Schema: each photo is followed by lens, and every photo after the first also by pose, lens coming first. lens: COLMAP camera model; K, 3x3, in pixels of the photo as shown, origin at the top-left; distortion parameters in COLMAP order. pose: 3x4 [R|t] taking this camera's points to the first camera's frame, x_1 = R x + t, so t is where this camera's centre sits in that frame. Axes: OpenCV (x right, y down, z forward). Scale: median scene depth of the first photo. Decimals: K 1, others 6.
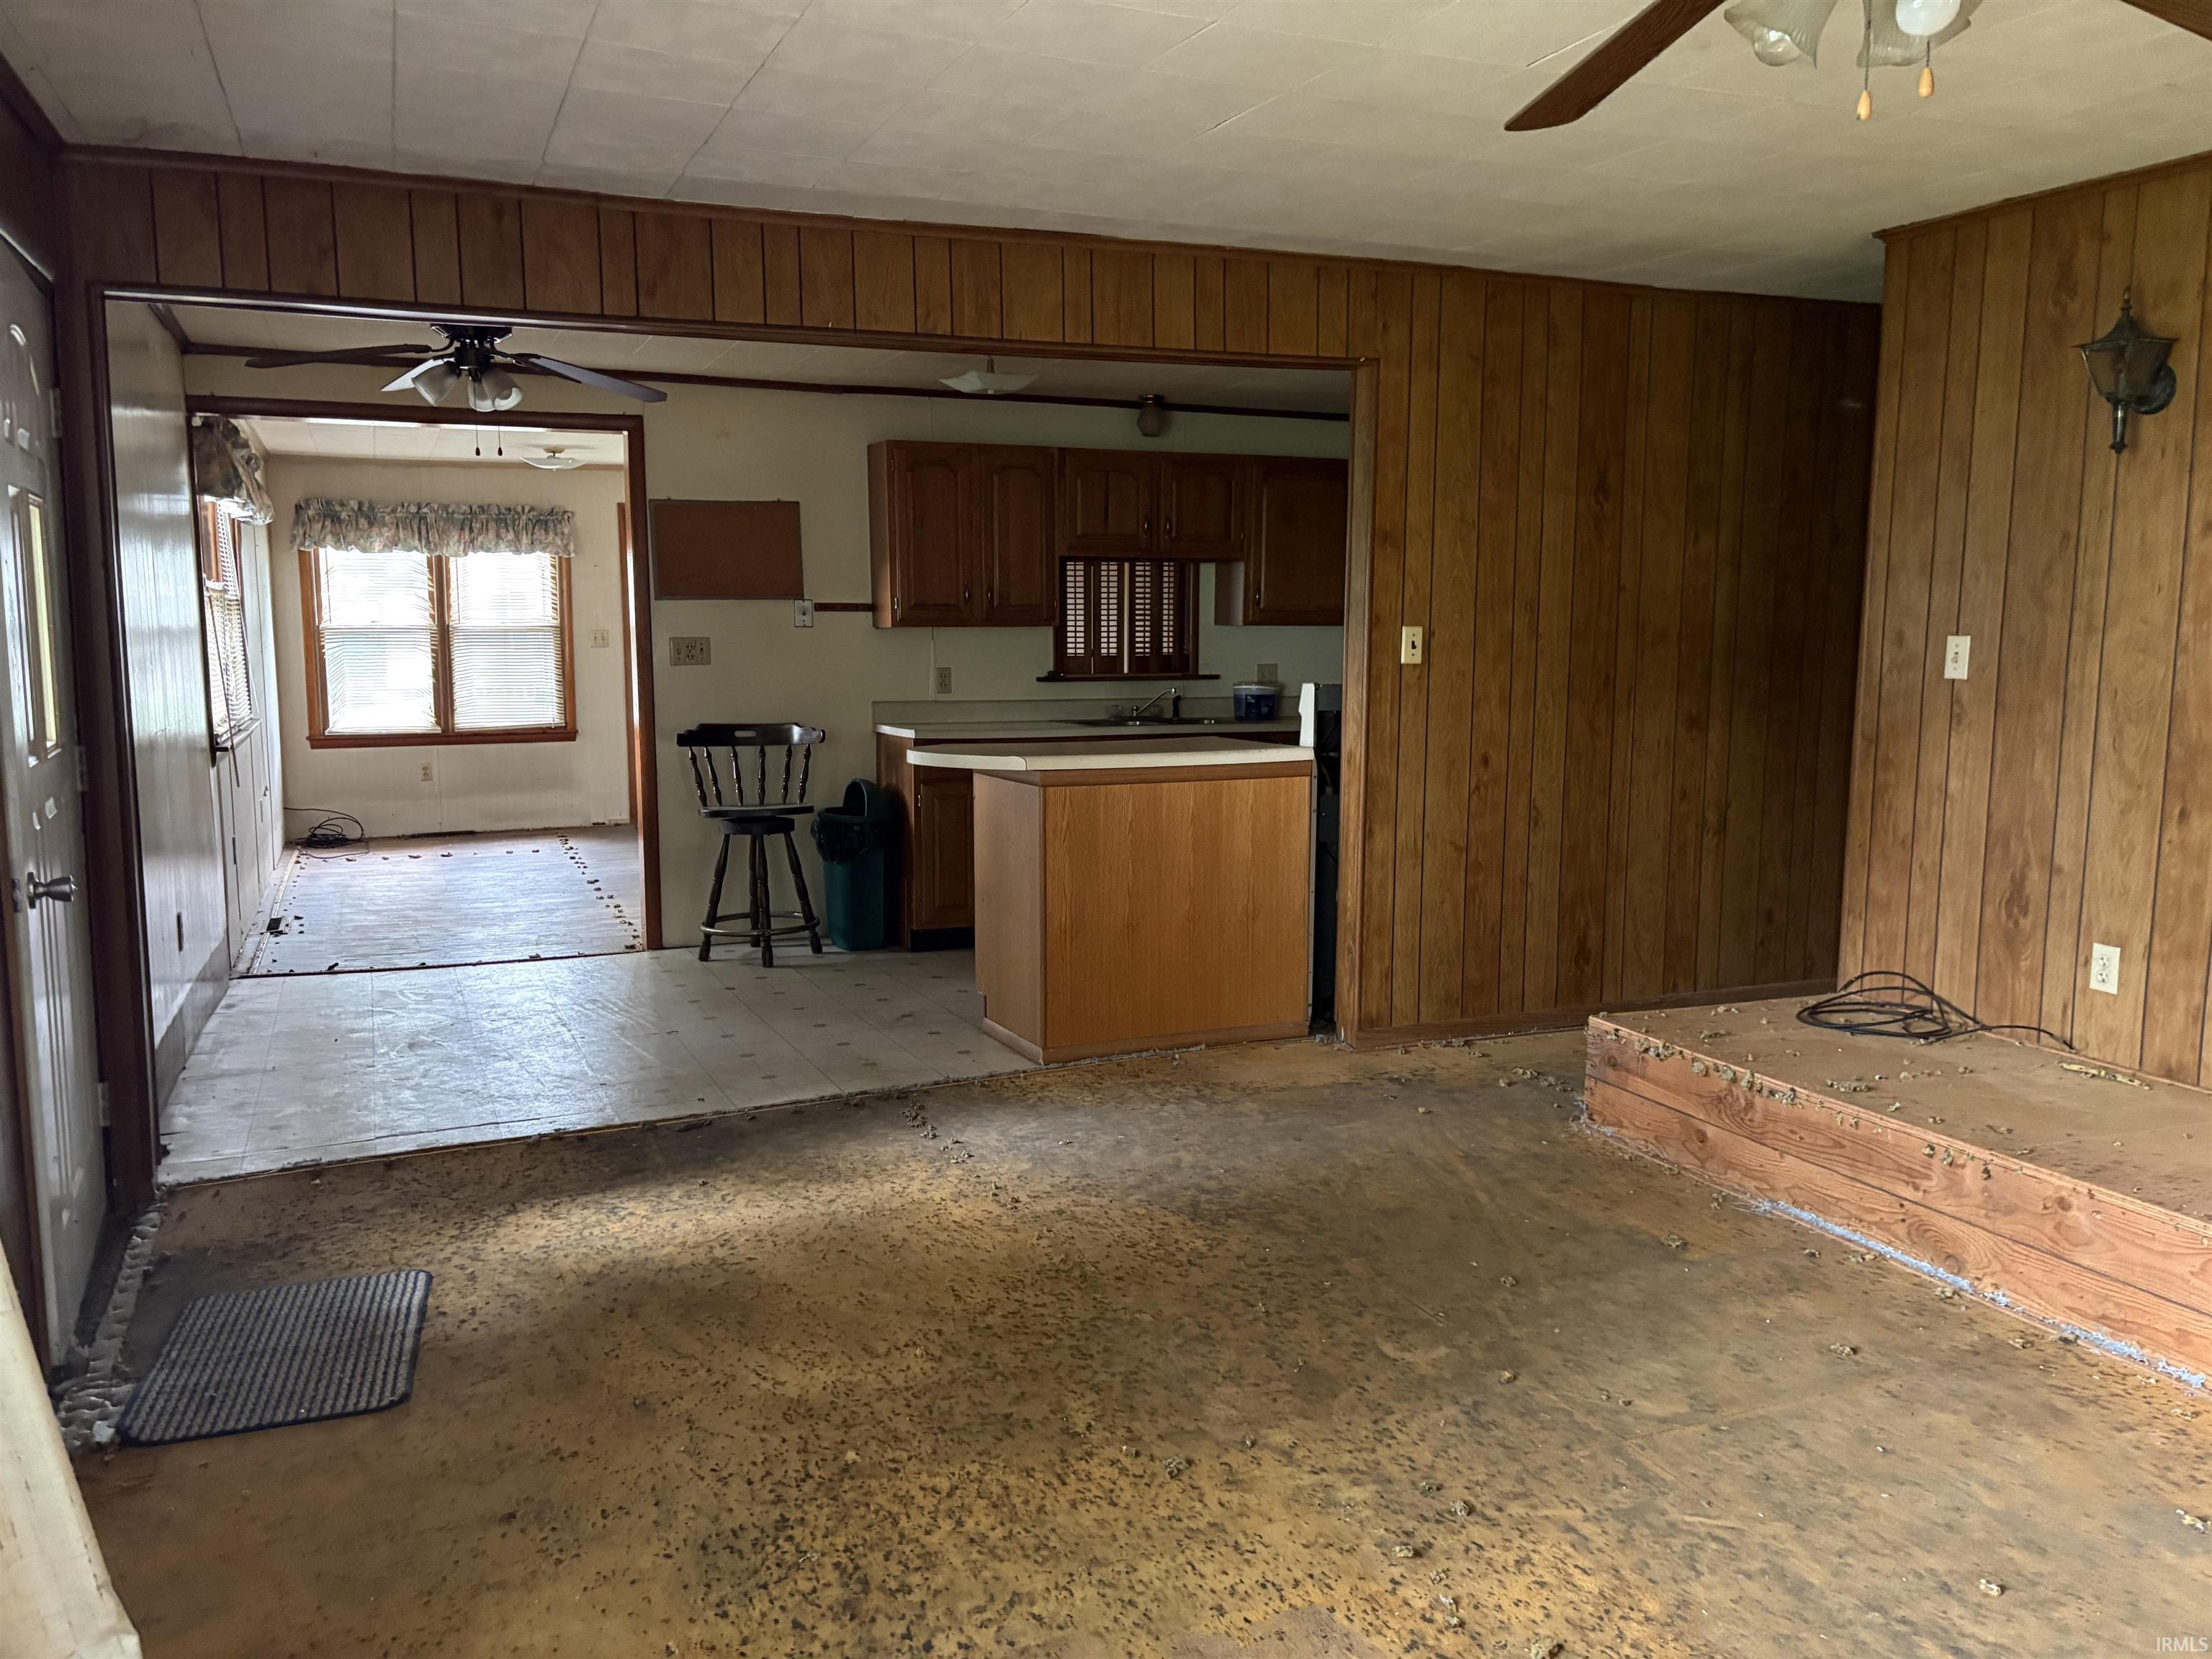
lens RADIAL K [[1650.9, 0, 1114.2], [0, 1650.9, 827.4], [0, 0, 1]] dist [-0.009627, -0.019880]
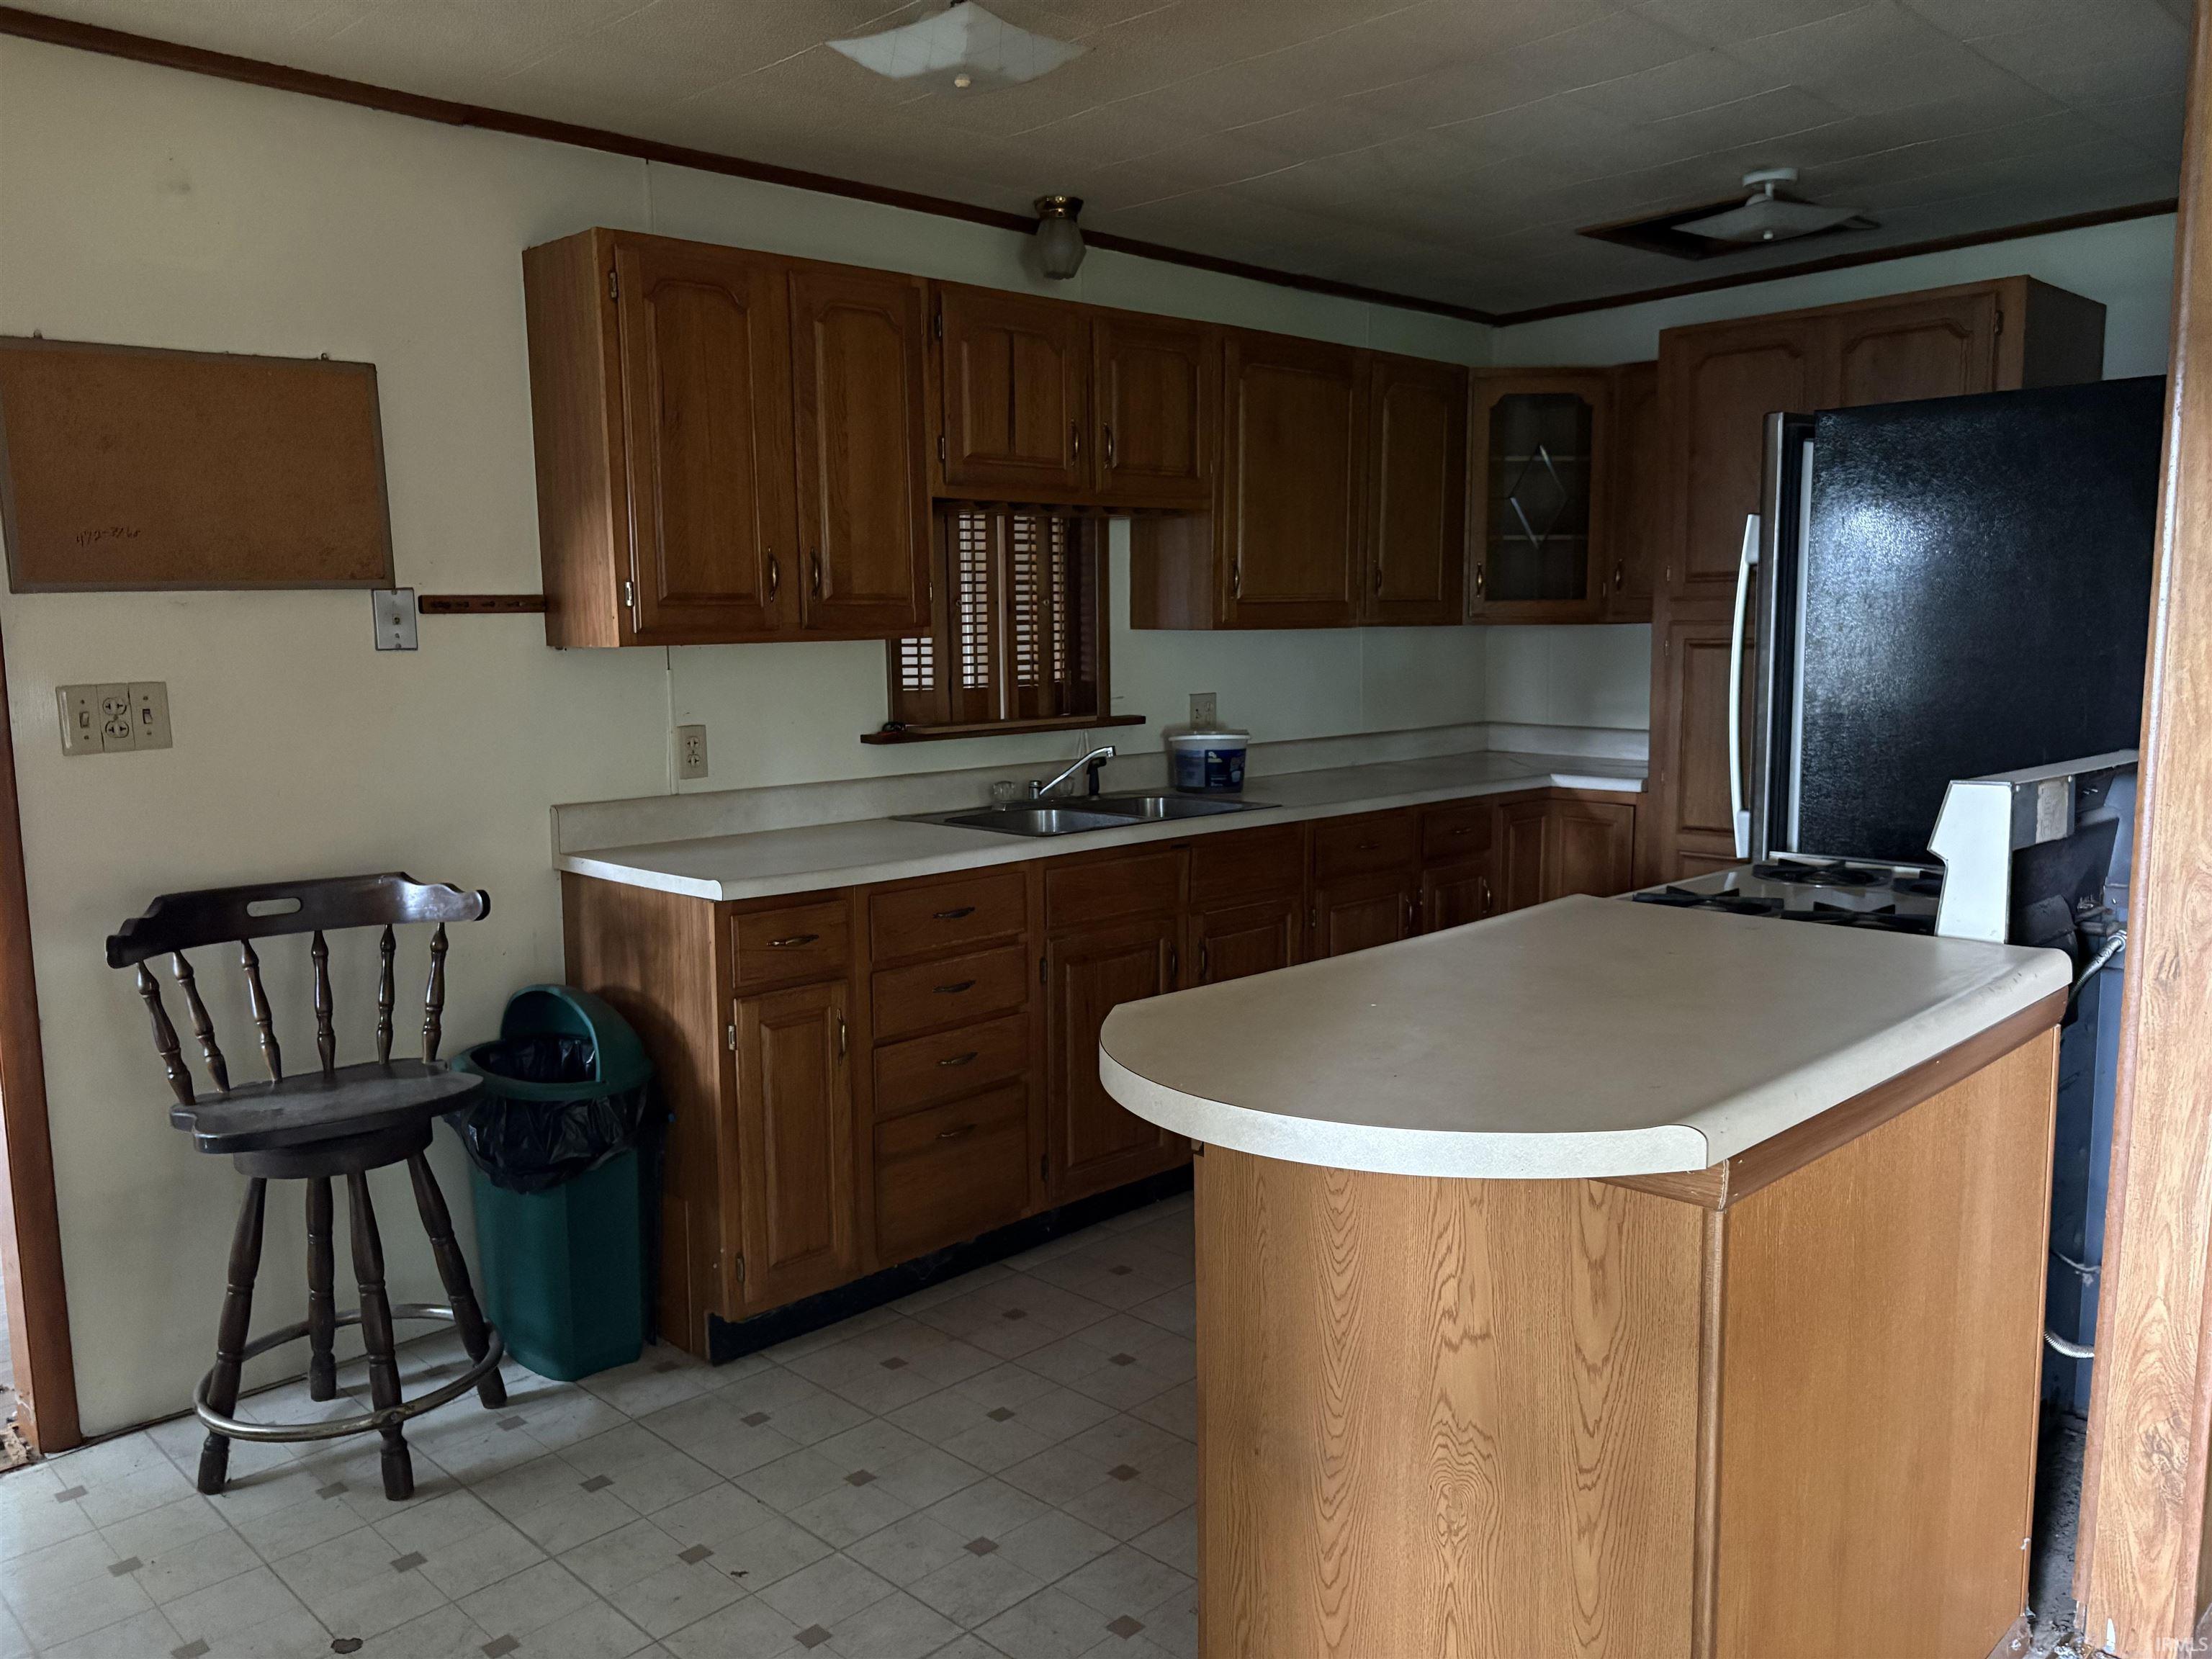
lens RADIAL K [[1650.9, 0, 1120.2], [0, 1650.9, 819.8], [0, 0, 1]] dist [-0.009627, -0.019880]
pose [[0.936600, -0.056524, 0.345813, -0.183707], [0.056704, 0.998345, 0.009603, -0.078879], [-0.345783, 0.010615, 0.938254, 0.590481]]
